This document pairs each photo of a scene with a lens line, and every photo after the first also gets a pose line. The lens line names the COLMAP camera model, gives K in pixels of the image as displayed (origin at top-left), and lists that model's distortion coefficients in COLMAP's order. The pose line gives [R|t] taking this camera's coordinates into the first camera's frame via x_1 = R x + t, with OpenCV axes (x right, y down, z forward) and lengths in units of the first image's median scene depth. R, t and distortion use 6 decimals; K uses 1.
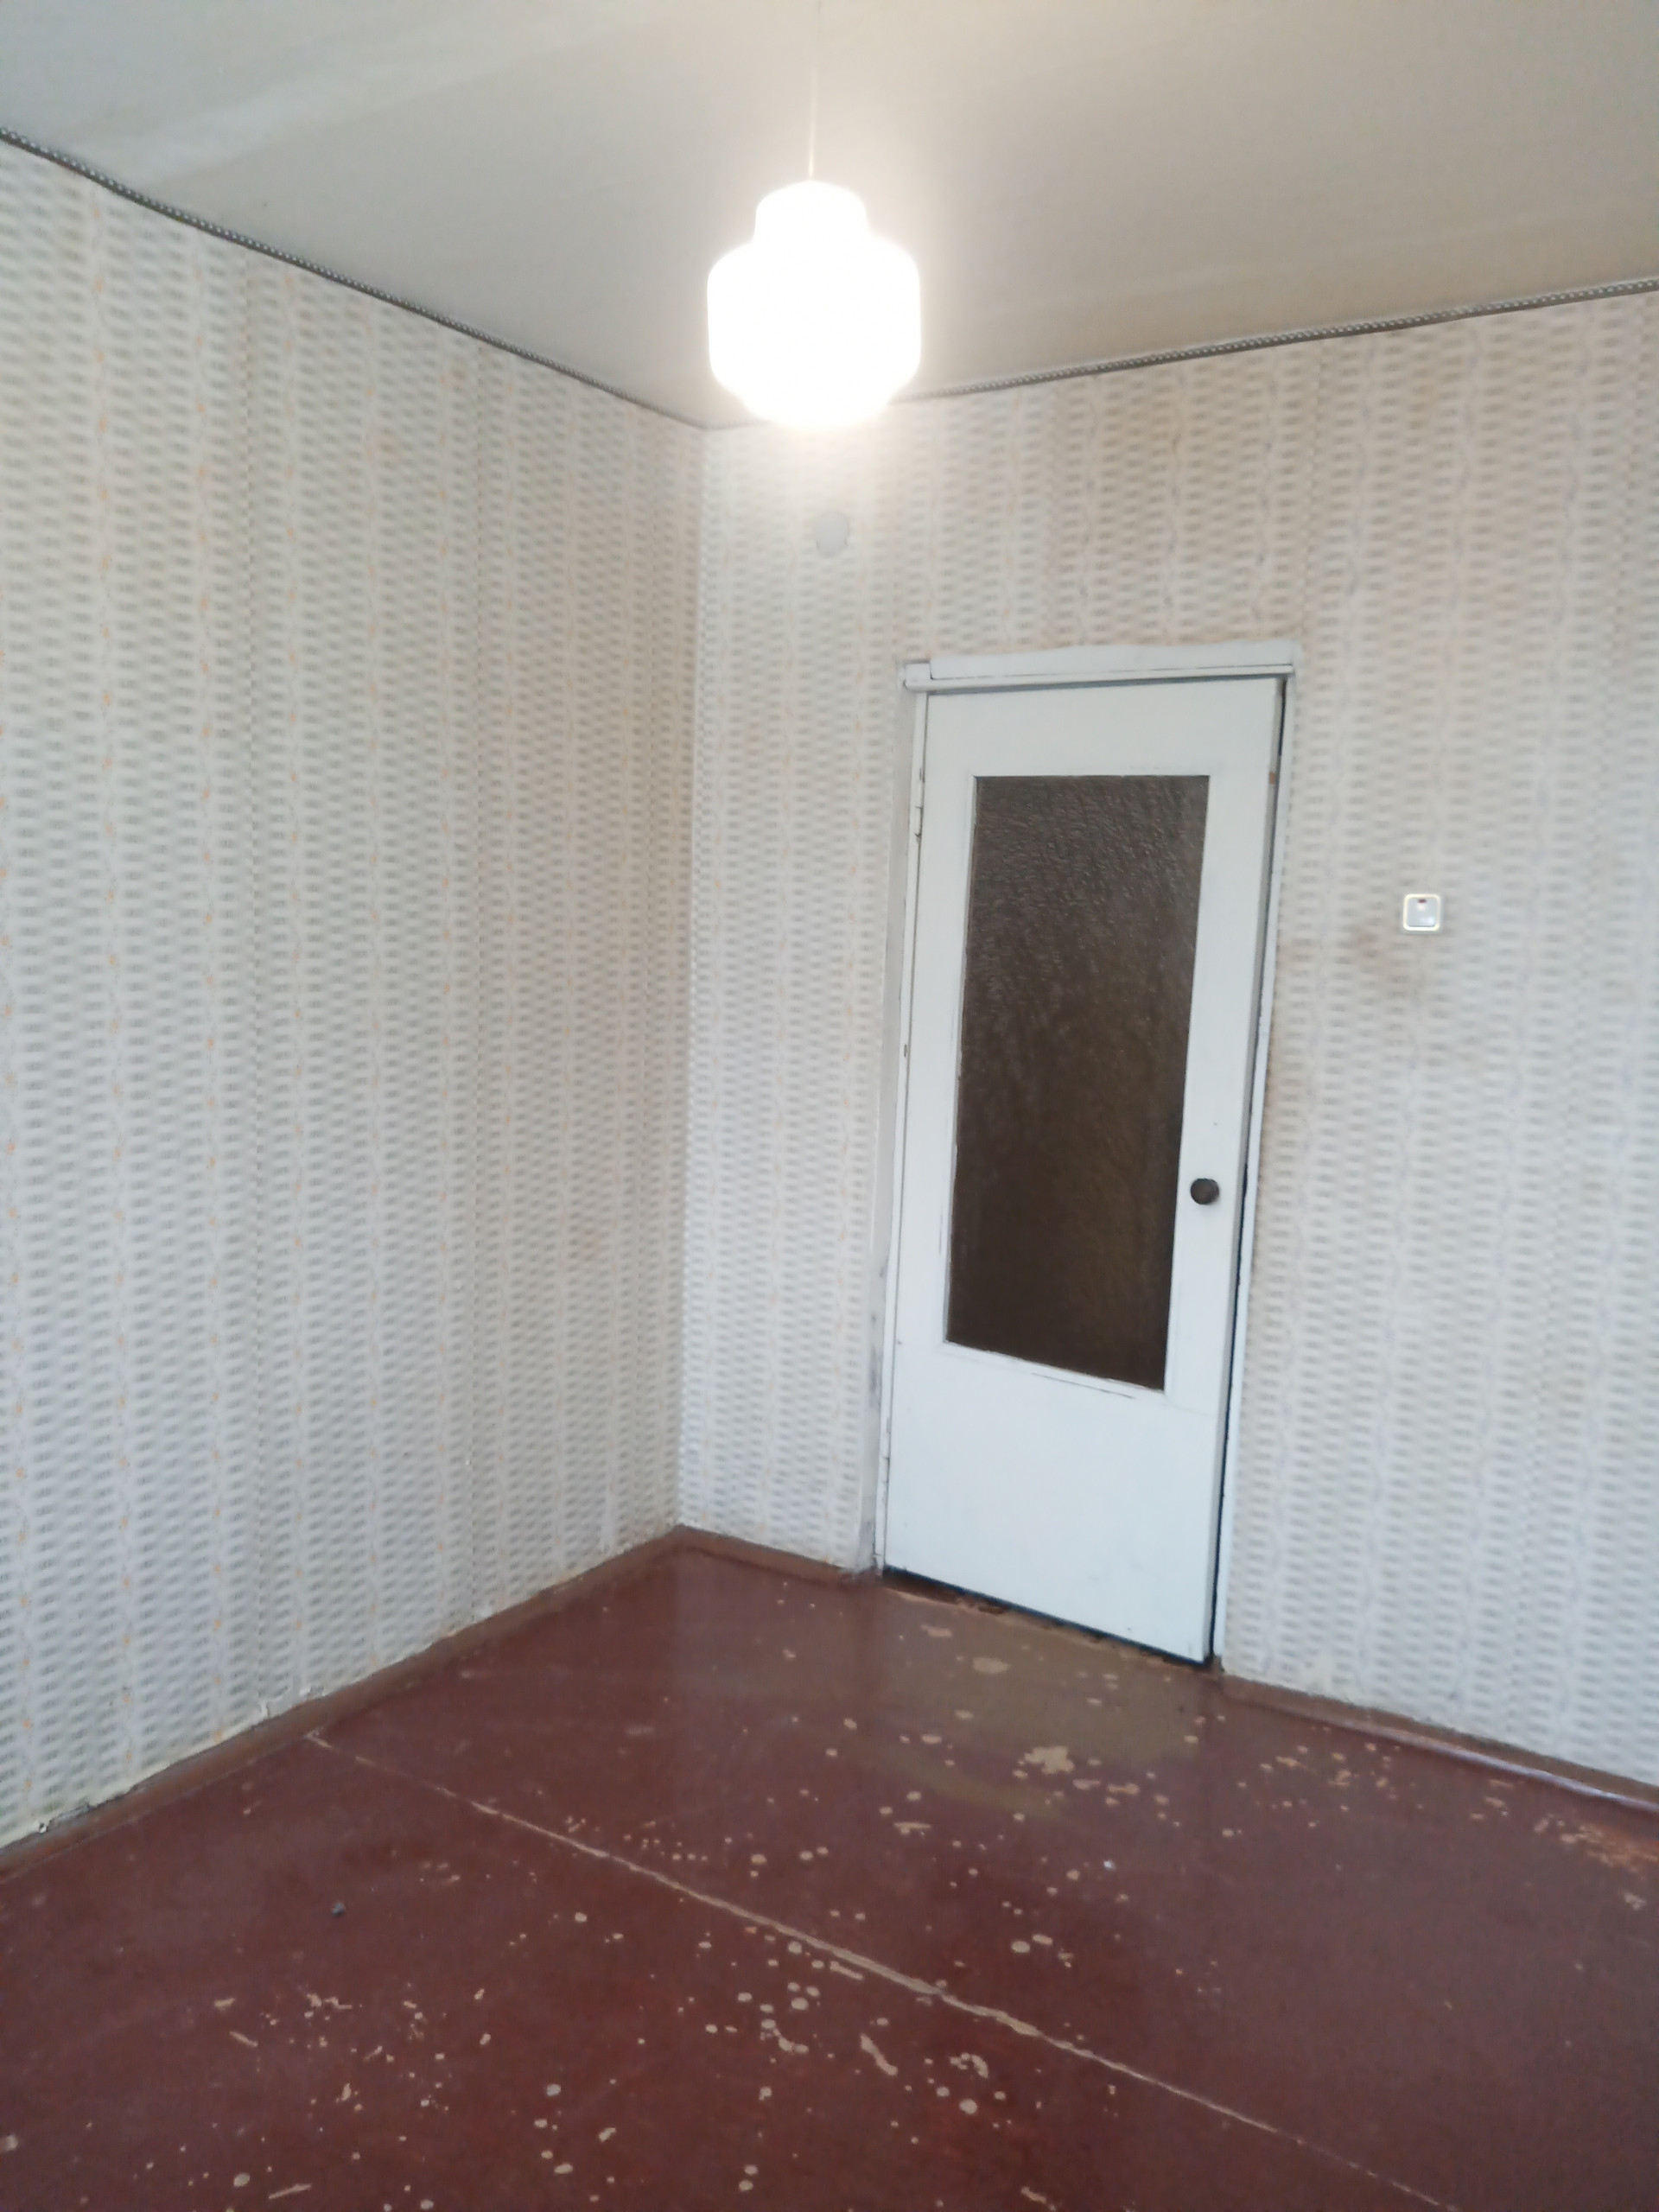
lens RADIAL K [[1739.9, 0, 826.4], [0, 1739.9, 1073.0], [0, 0, 1]] dist [0.029654, -0.039690]
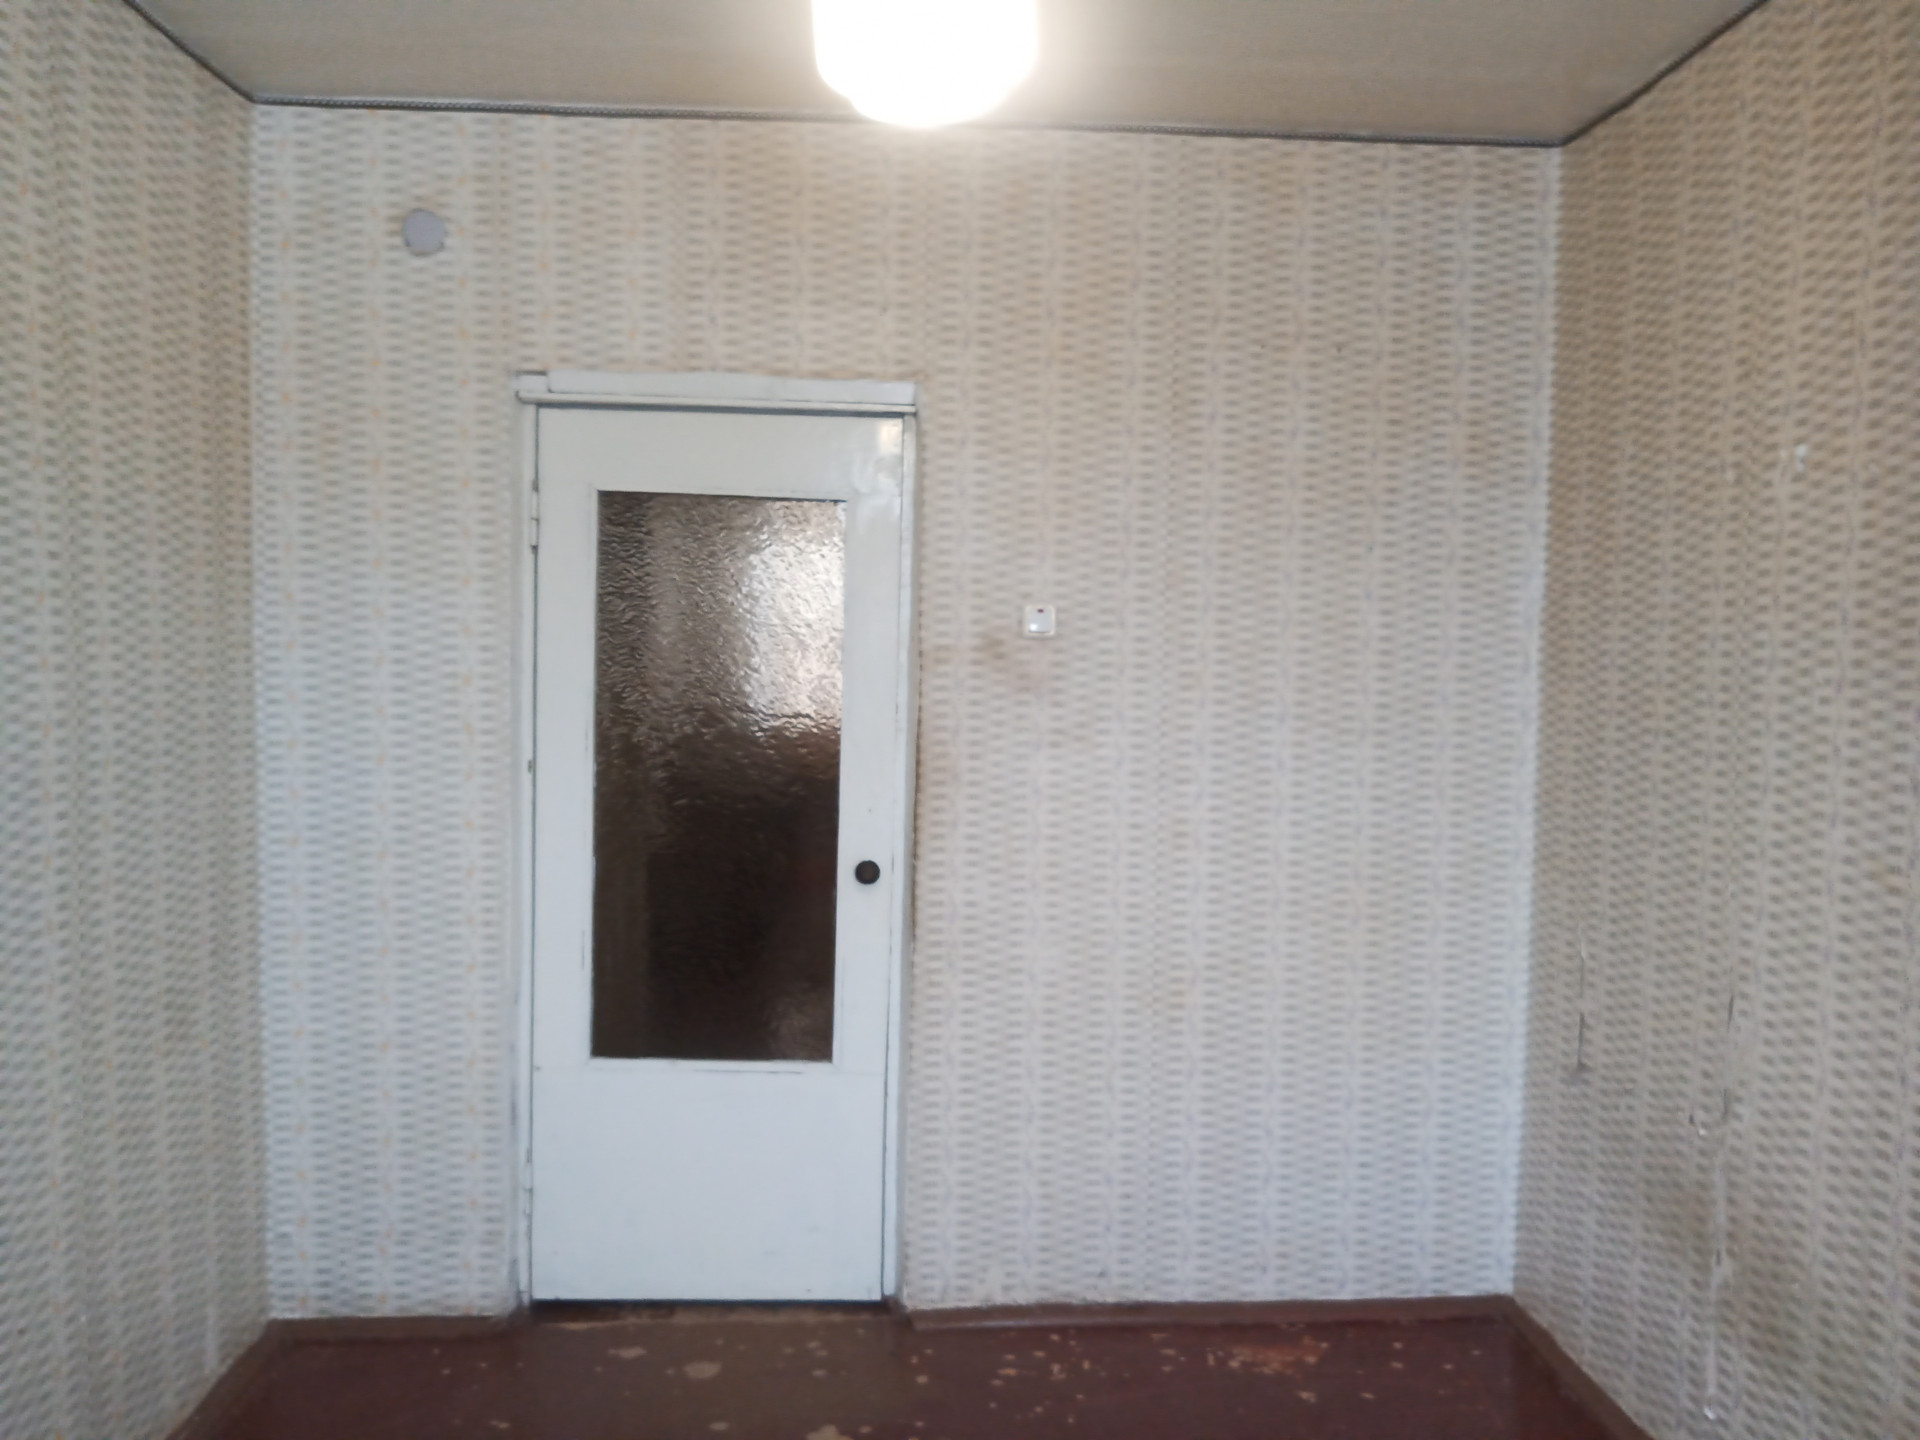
lens RADIAL K [[1510.3, 0, 950.6], [0, 1510.3, 694.3], [0, 0, 1]] dist [0.029654, -0.039690]
pose [[0.803461, -0.044235, 0.593711, -0.308891], [0.066761, 0.997640, -0.016016, -0.027387], [-0.591602, 0.052505, 0.804519, 0.199654]]
